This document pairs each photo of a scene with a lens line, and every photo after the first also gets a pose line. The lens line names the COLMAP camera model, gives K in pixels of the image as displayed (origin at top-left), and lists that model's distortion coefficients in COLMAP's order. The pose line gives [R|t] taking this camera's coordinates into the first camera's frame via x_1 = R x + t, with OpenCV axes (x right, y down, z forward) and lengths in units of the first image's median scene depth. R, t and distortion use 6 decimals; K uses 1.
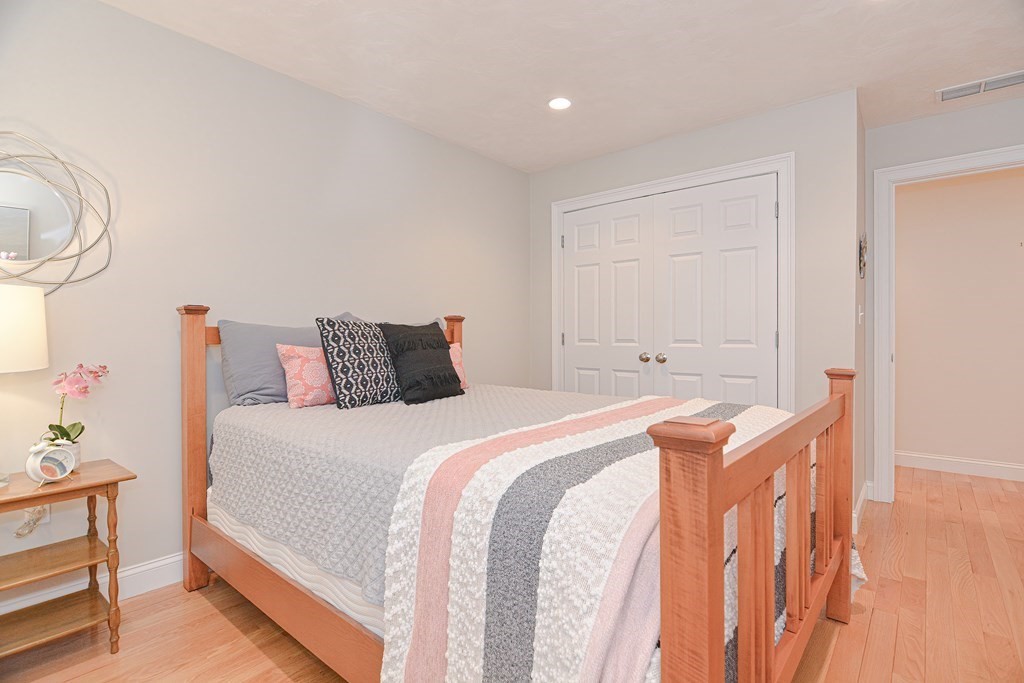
lens RADIAL K [[497.5, 0, 508.6], [0, 497.5, 336.4], [0, 0, 1]] dist [0.003079, -0.007364]
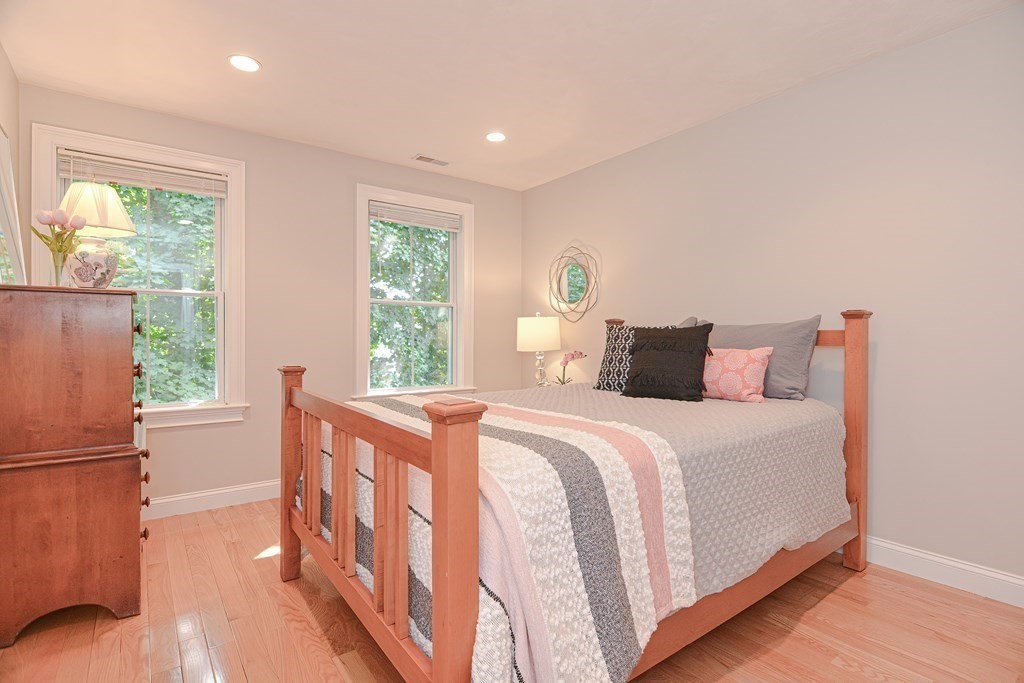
lens RADIAL K [[491.3, 0, 516.4], [0, 491.3, 340.7], [0, 0, 1]] dist [-0.002642, -0.001509]
pose [[-0.215954, 0.007441, -0.976375, 0.957655], [-0.009574, 0.999907, 0.009738, -0.001822], [0.976357, 0.011451, -0.215862, 0.969996]]
